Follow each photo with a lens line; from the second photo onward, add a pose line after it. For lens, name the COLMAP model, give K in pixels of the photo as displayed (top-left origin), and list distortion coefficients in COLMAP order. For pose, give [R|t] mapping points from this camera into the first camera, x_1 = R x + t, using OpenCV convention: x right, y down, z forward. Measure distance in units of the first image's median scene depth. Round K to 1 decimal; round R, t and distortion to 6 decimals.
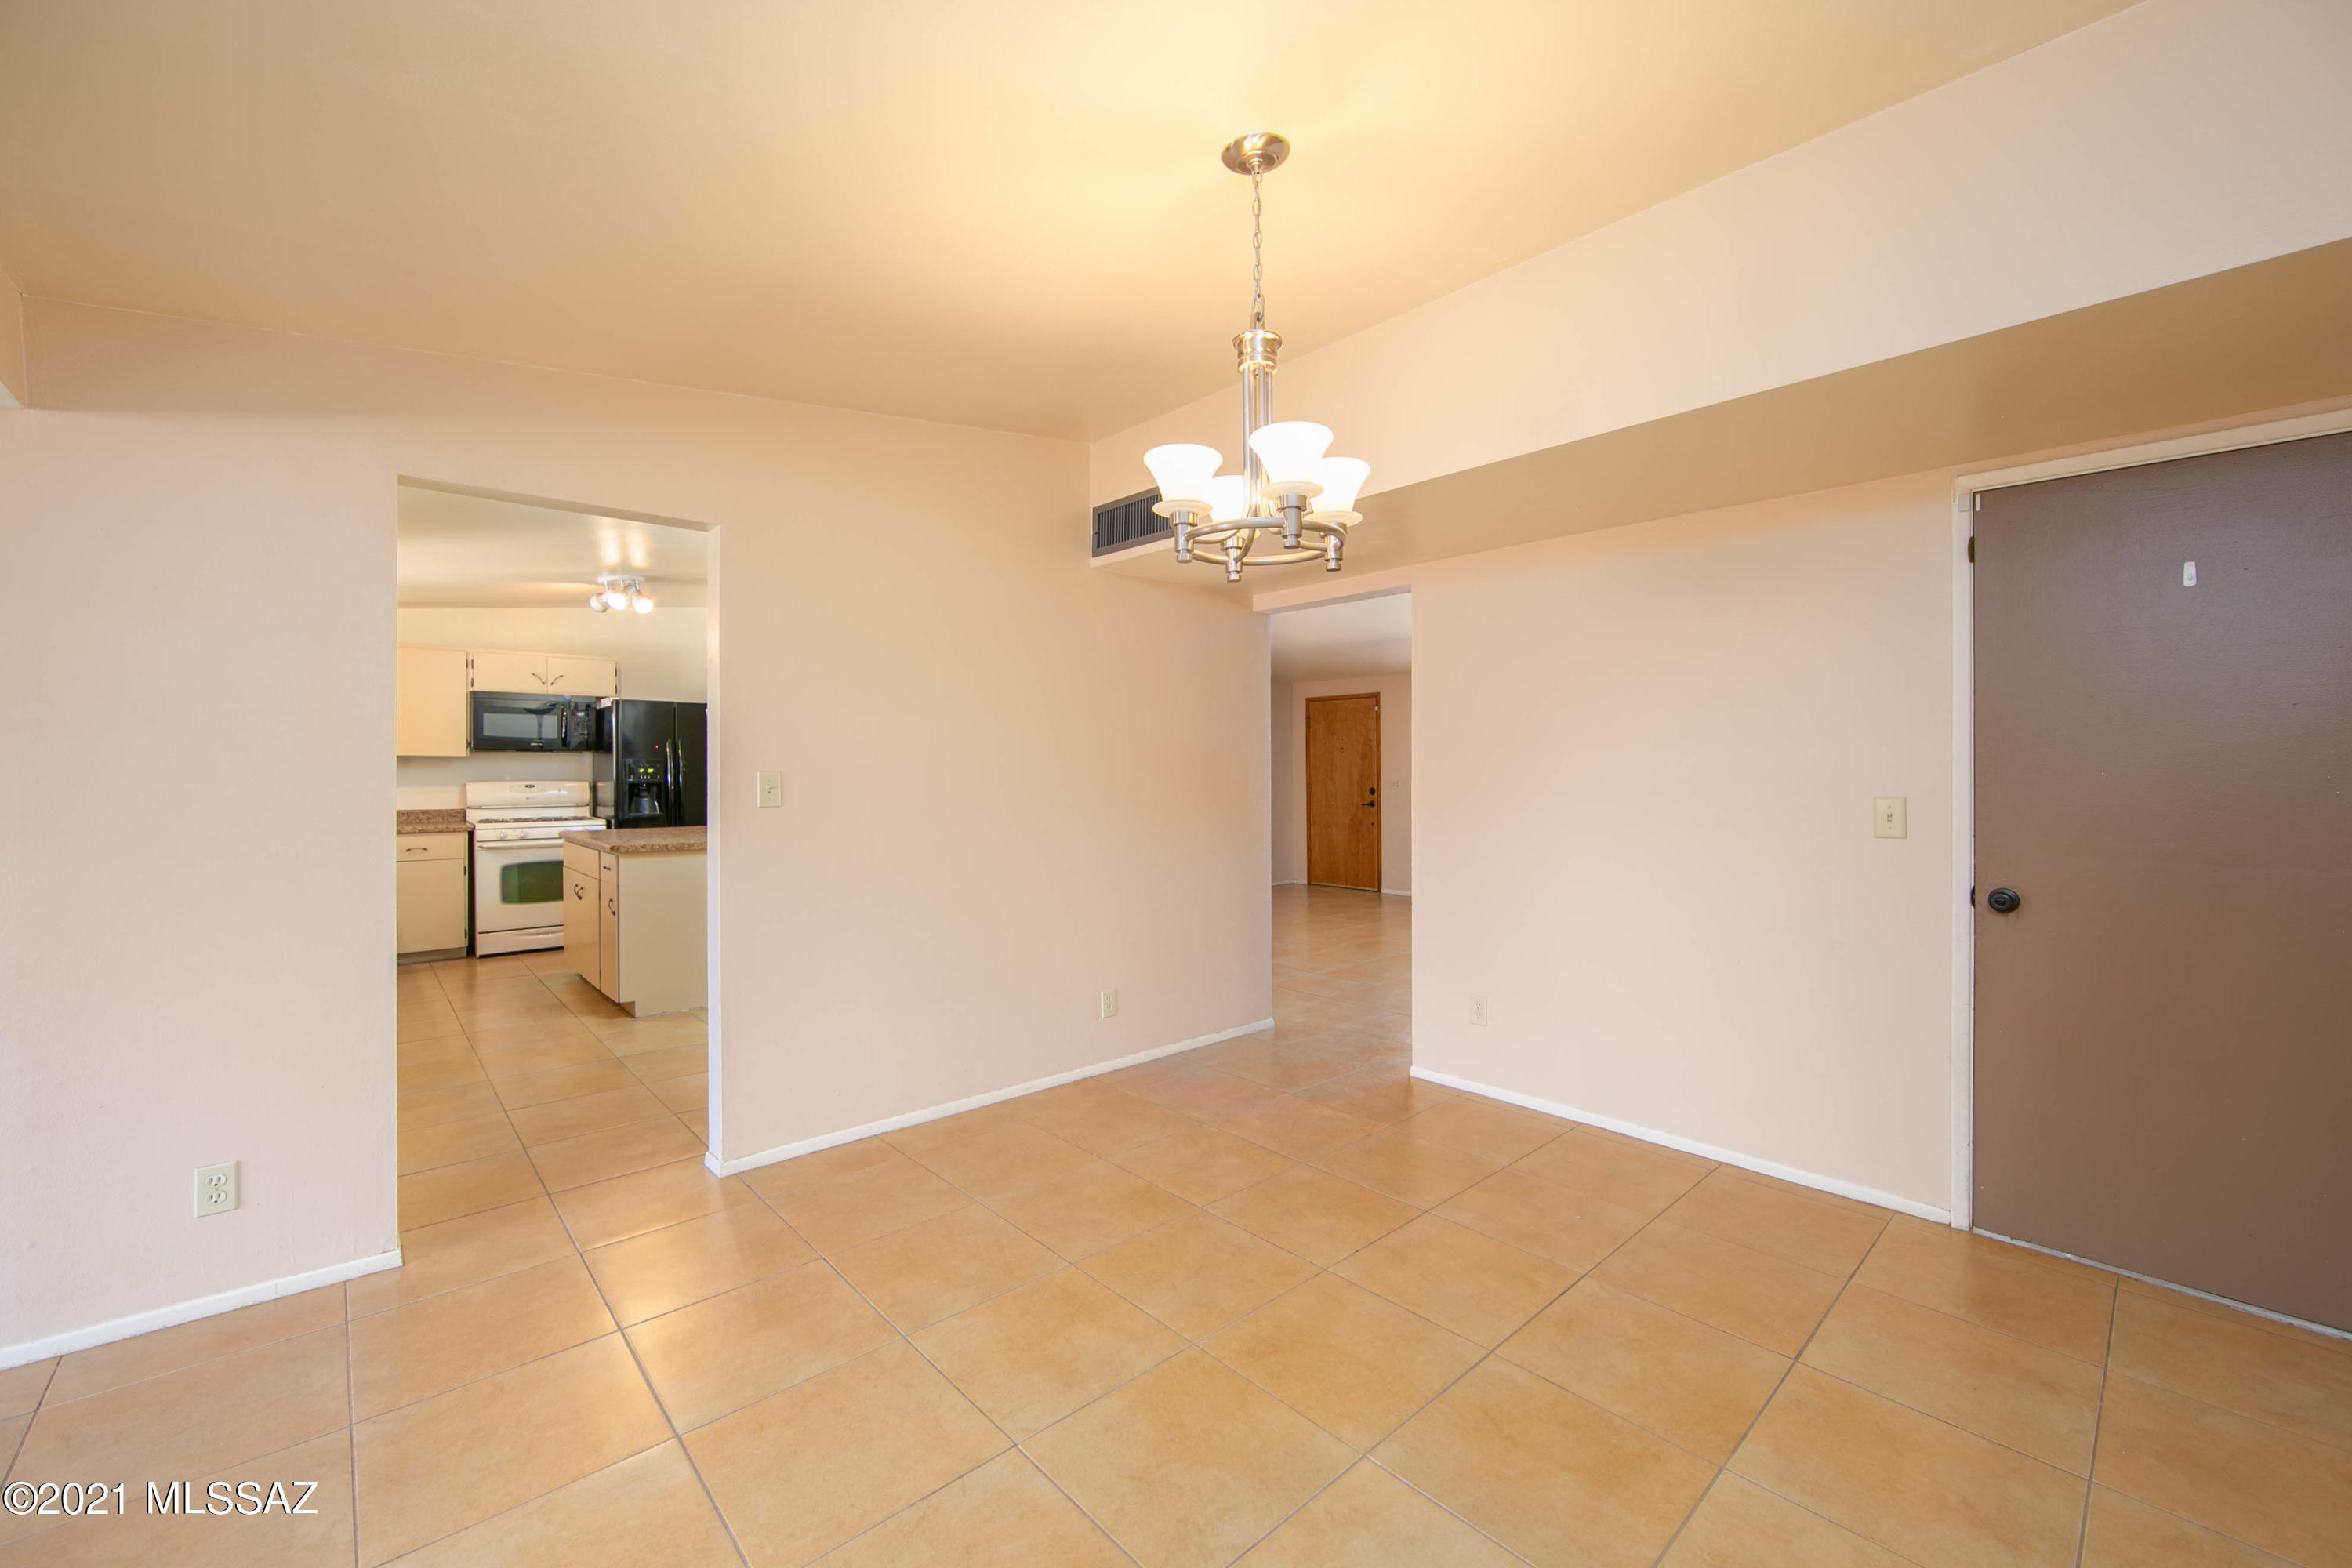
lens RADIAL K [[931.8, 0, 1174.1], [0, 931.8, 761.0], [0, 0, 1]] dist [-0.008934, 0.002221]
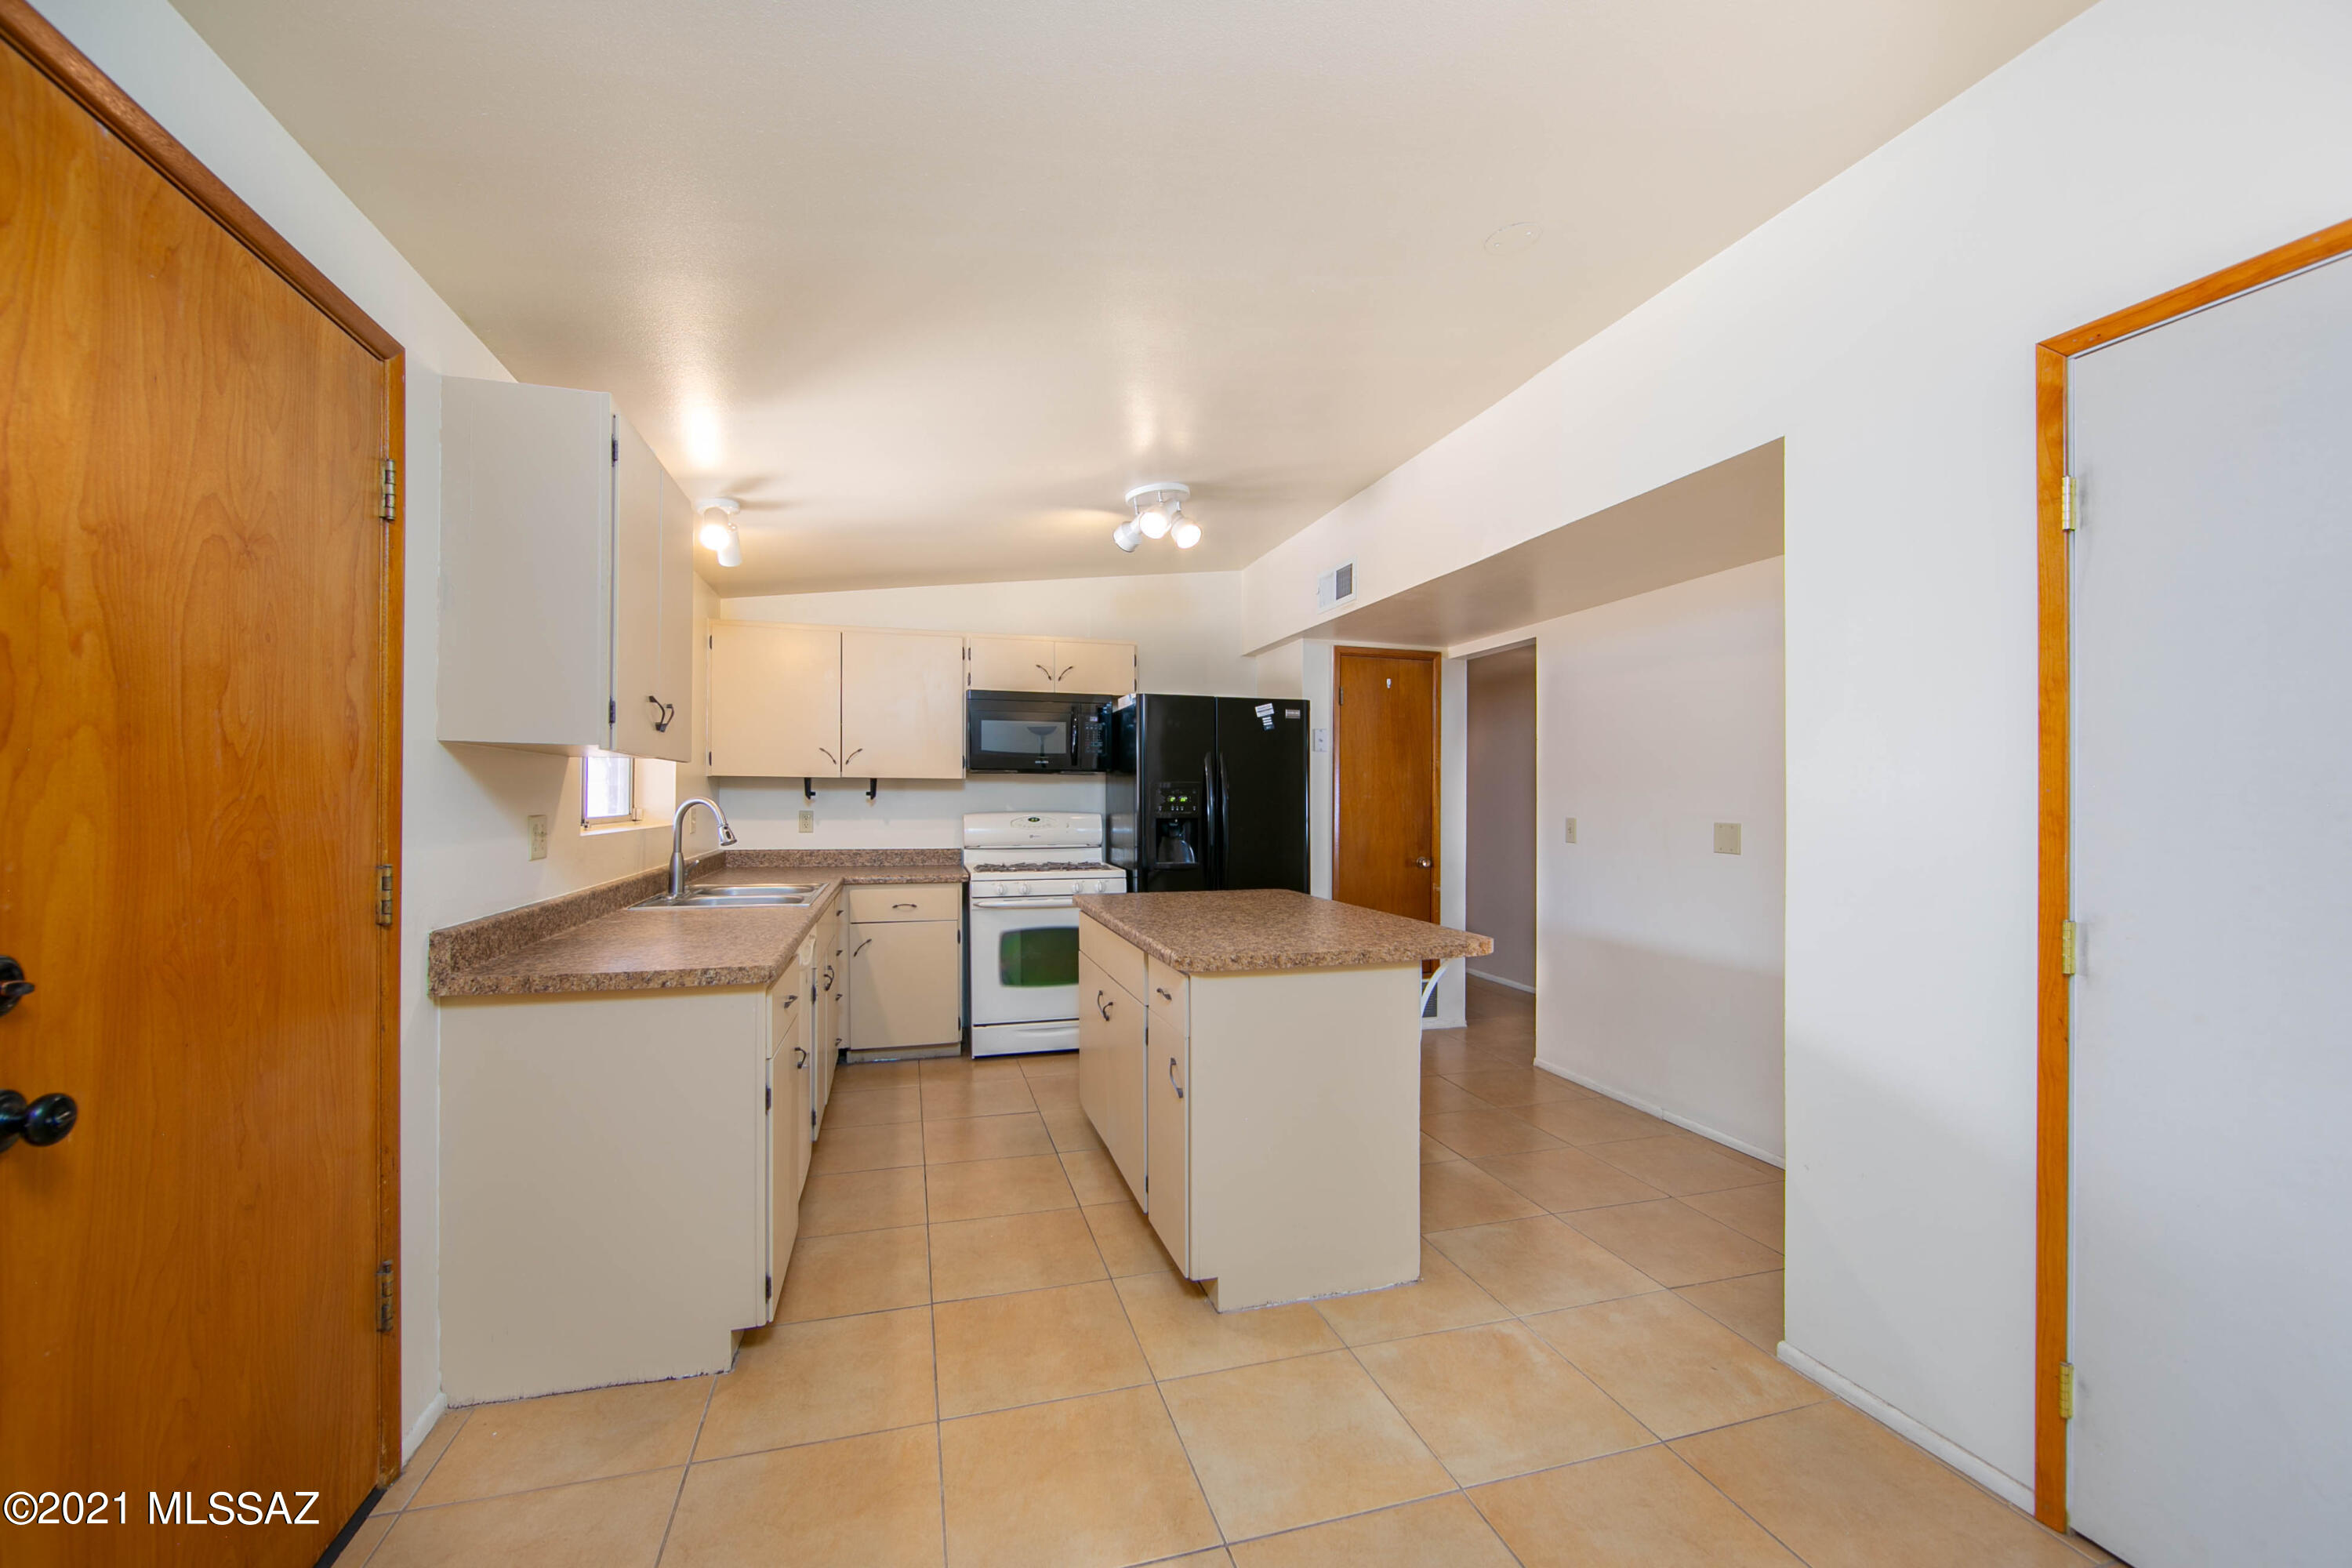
lens RADIAL K [[931.8, 0, 1178.2], [0, 931.8, 783.0], [0, 0, 1]] dist [-0.008934, 0.002221]
pose [[0.899807, -0.003964, -0.436269, -0.285455], [0.000607, 0.999969, -0.007835, 0.004348], [0.436287, 0.006785, 0.899782, 0.408390]]
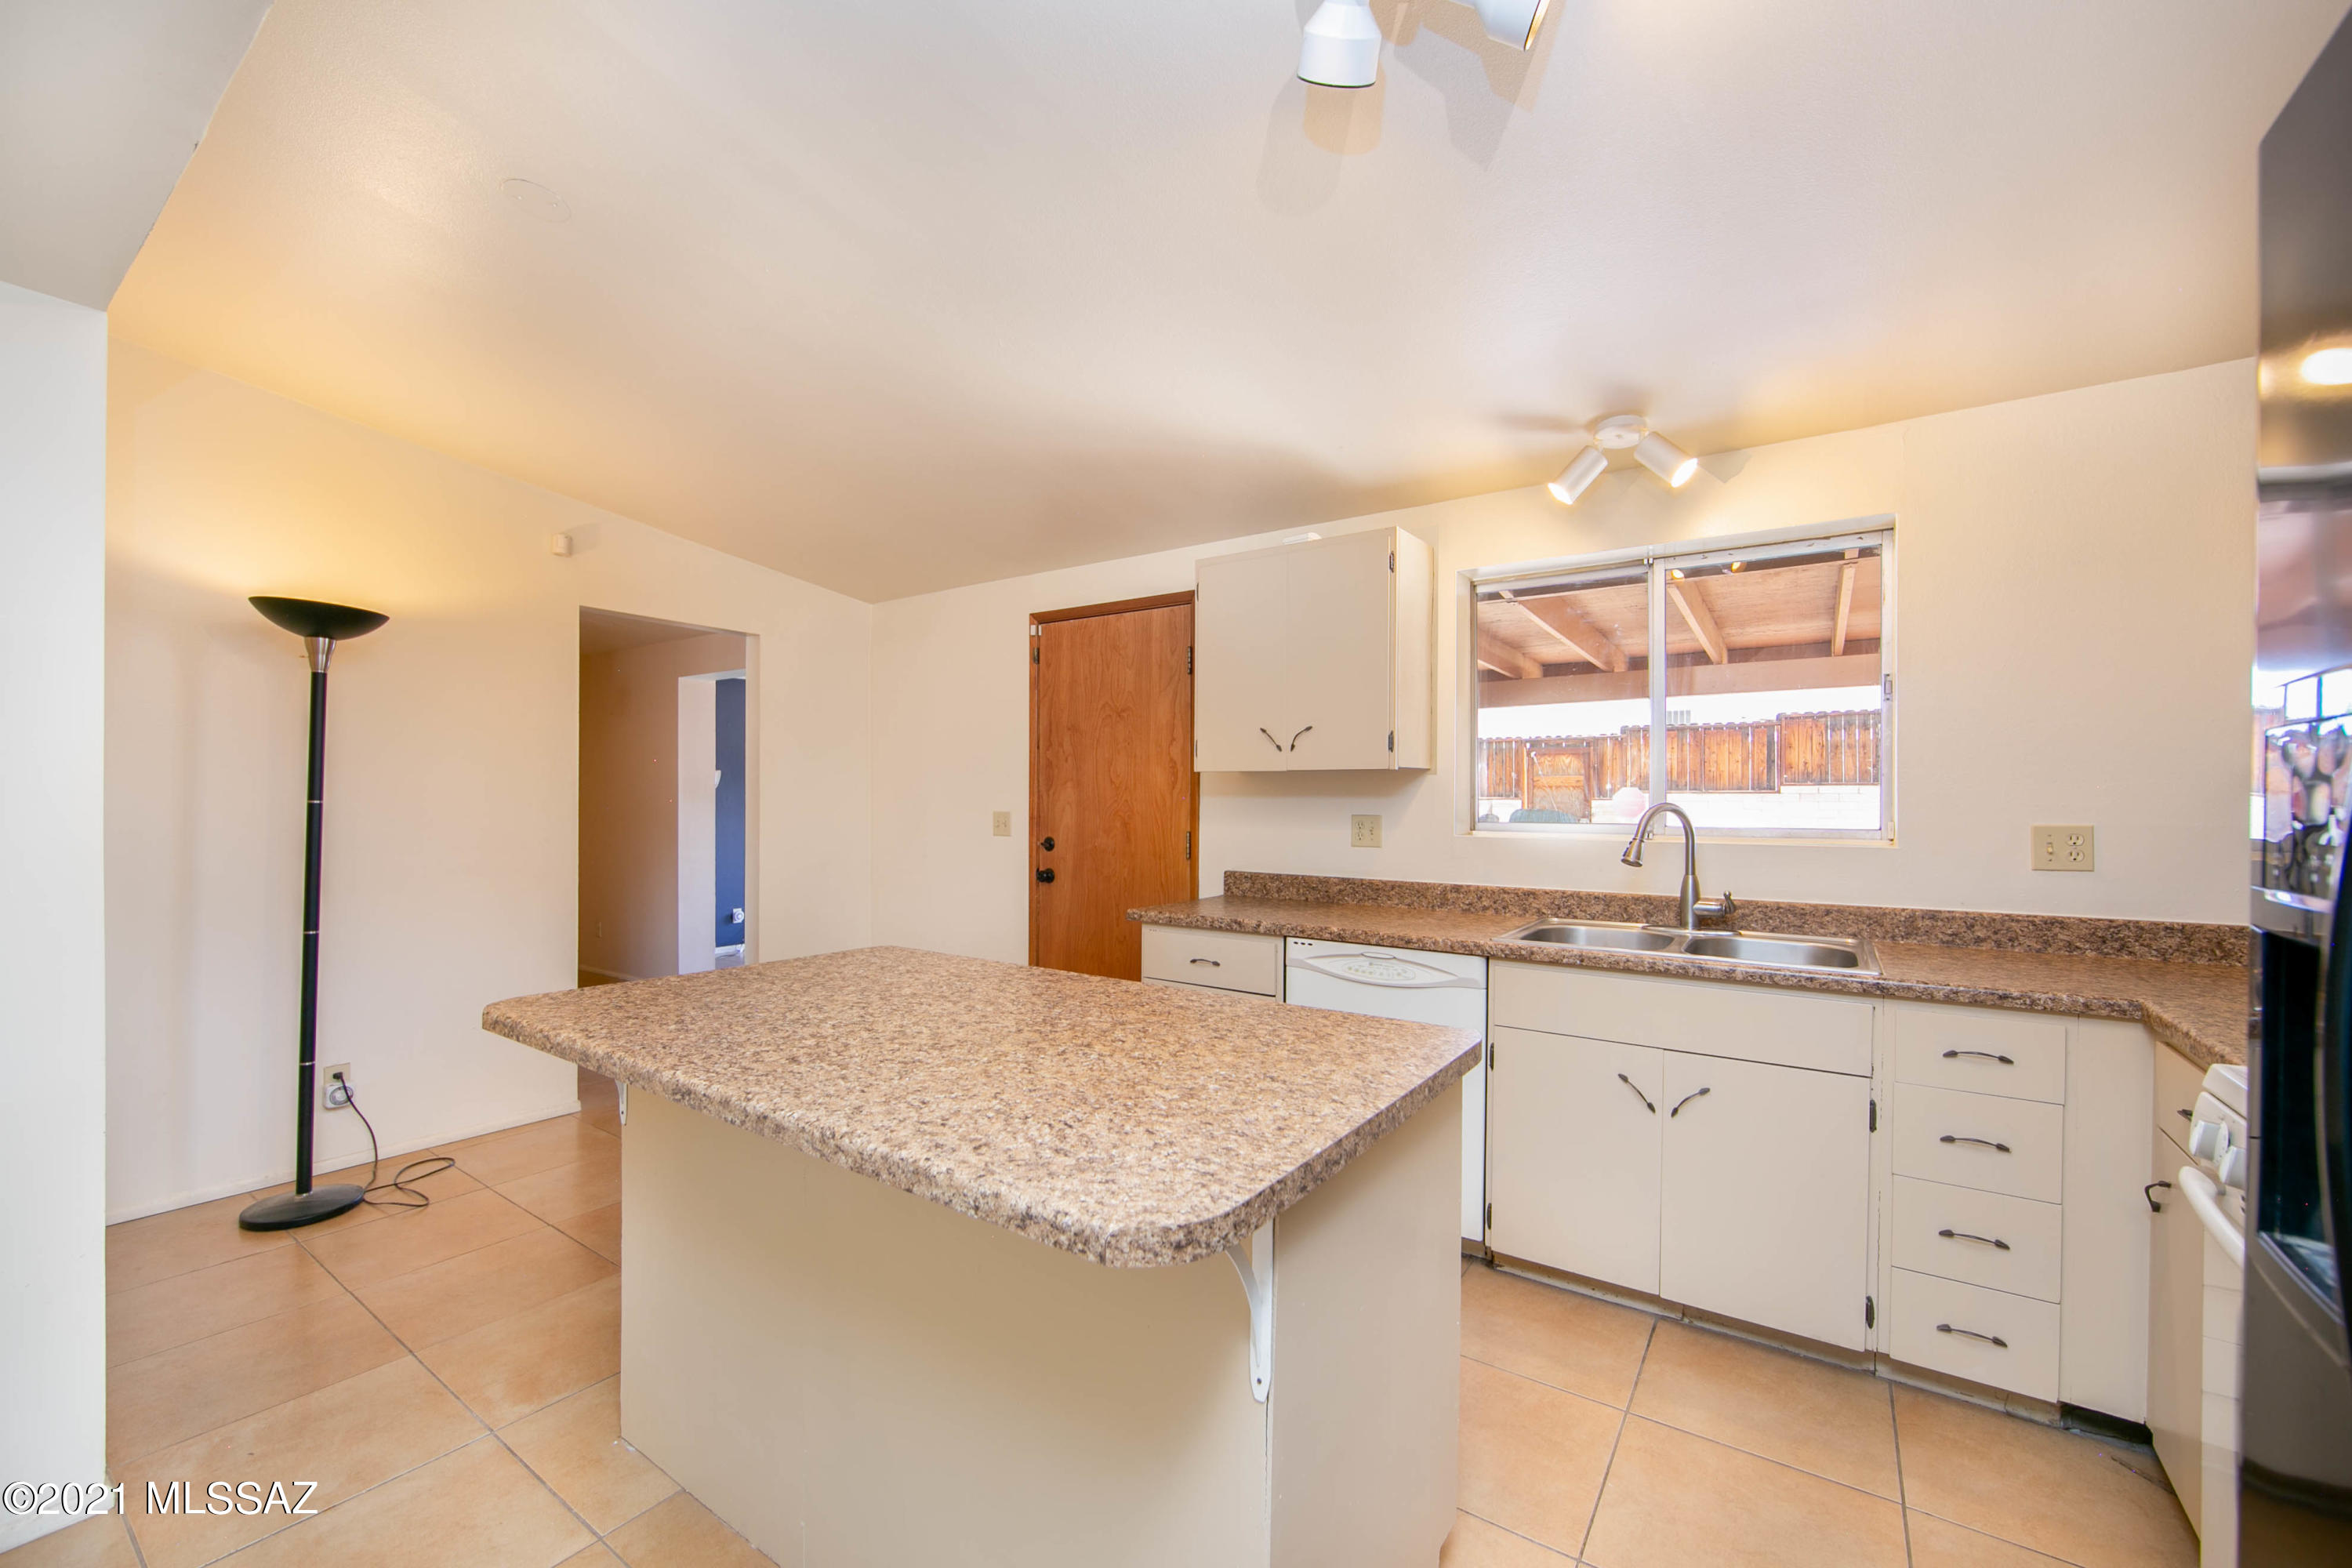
lens RADIAL K [[931.8, 0, 1178.3], [0, 931.8, 807.7], [0, 0, 1]] dist [-0.008934, 0.002221]
pose [[-0.974278, -0.005685, -0.225278, -0.464864], [-0.005130, 0.999982, -0.003050, 0.012902], [0.225291, -0.001816, -0.974290, 1.107361]]
